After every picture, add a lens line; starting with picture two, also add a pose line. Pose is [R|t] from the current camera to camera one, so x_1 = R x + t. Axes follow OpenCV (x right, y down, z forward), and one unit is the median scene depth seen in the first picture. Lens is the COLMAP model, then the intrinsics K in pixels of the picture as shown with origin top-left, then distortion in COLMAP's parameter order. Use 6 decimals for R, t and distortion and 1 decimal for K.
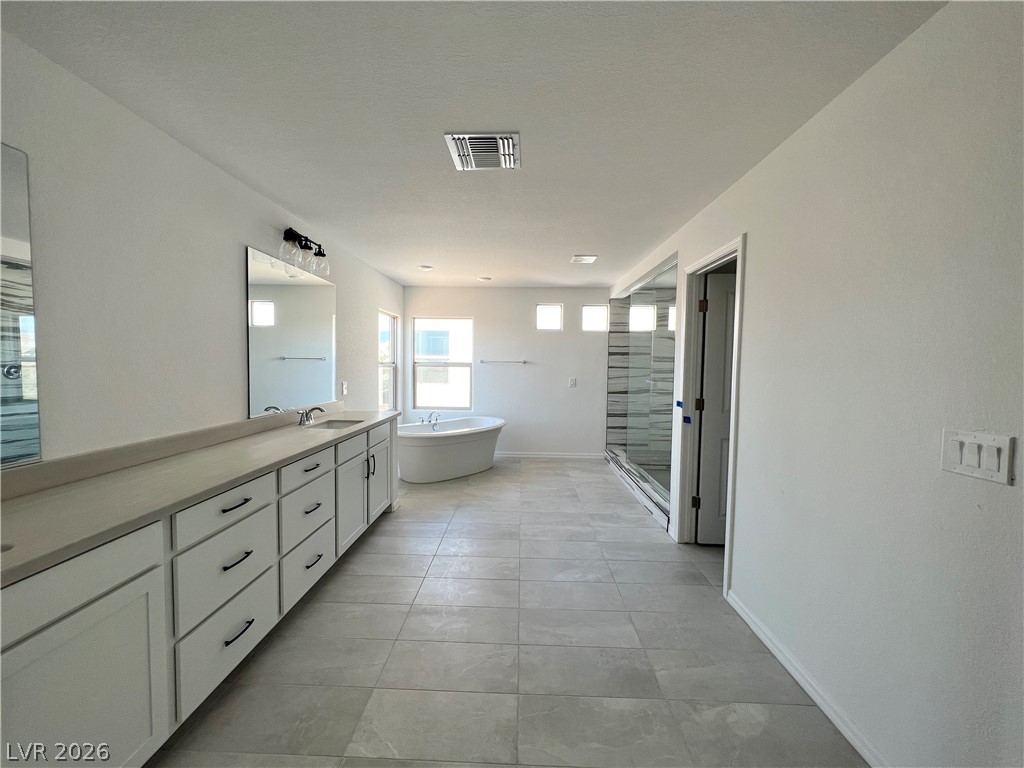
lens RADIAL K [[412.5, 0, 507.9], [0, 412.5, 383.8], [0, 0, 1]] dist [-0.001309, 0.000160]
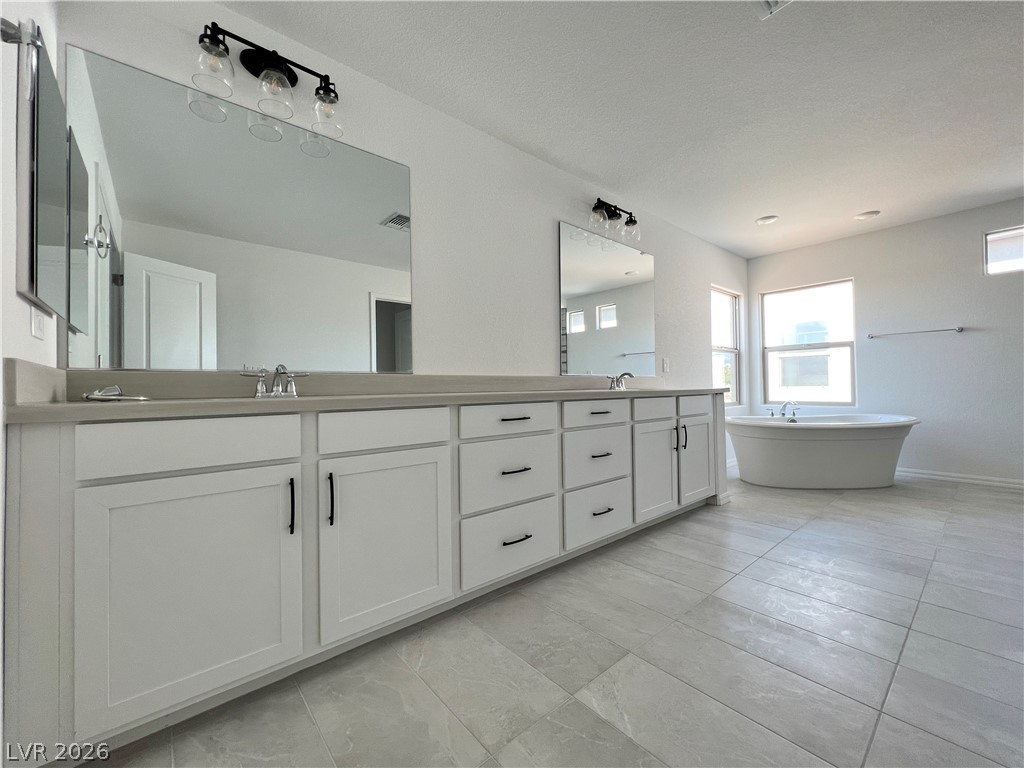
lens RADIAL K [[412.5, 0, 510.5], [0, 412.5, 383.6], [0, 0, 1]] dist [-0.001309, 0.000160]
pose [[0.672641, -0.031756, -0.739287, 0.072552], [-0.013719, 0.998372, -0.055368, 0.132665], [0.739842, 0.047385, 0.671110, 0.129556]]
